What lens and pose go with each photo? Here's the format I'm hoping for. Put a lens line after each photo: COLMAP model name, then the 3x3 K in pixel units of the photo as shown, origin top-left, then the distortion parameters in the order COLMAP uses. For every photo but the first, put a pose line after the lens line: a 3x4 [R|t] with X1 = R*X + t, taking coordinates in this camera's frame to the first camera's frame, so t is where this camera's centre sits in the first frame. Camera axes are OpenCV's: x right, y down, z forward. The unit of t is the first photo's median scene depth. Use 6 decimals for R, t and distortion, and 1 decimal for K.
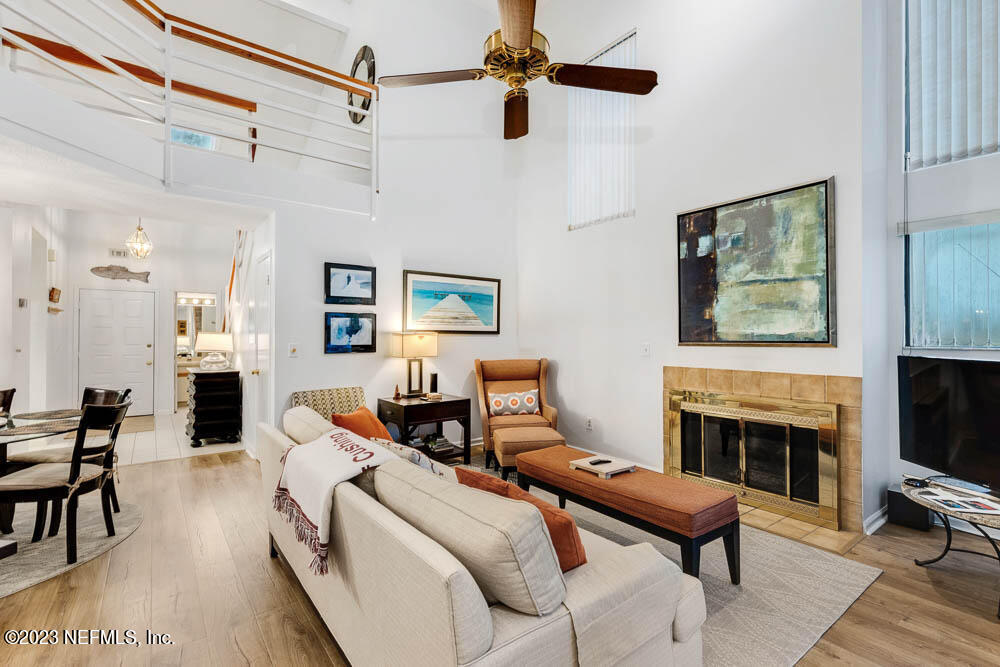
lens RADIAL K [[458.4, 0, 498.0], [0, 458.4, 335.3], [0, 0, 1]] dist [0.001115, -0.000083]
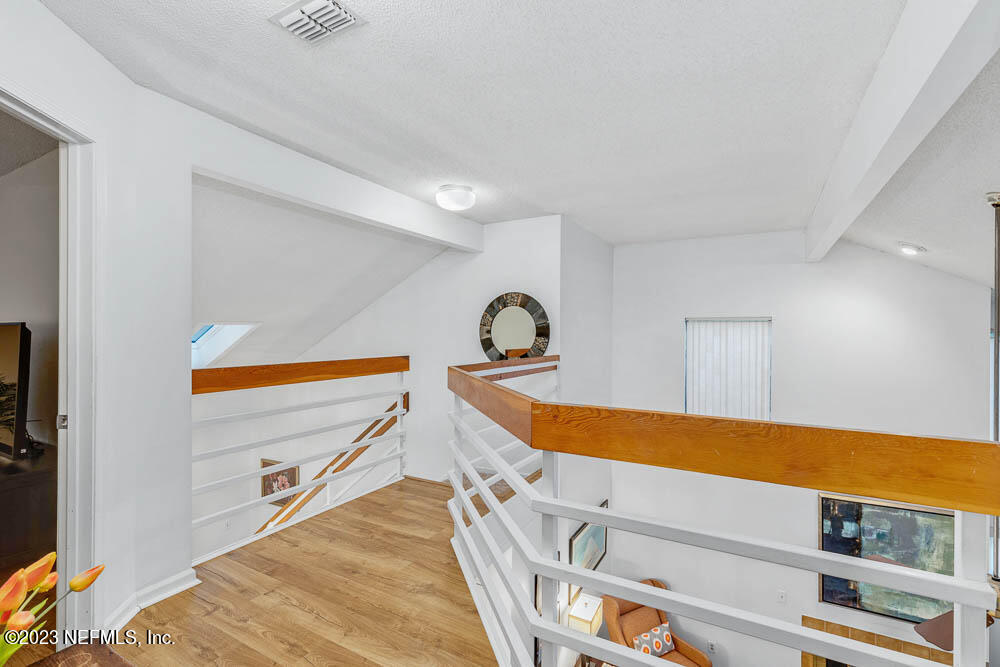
lens RADIAL K [[458.4, 0, 503.9], [0, 458.4, 330.7], [0, 0, 1]] dist [0.001115, -0.000083]
pose [[0.912847, 0.001553, 0.408298, -0.935028], [-0.002661, 0.999994, 0.002146, -0.753791], [-0.408292, -0.003045, 0.912846, 0.257236]]
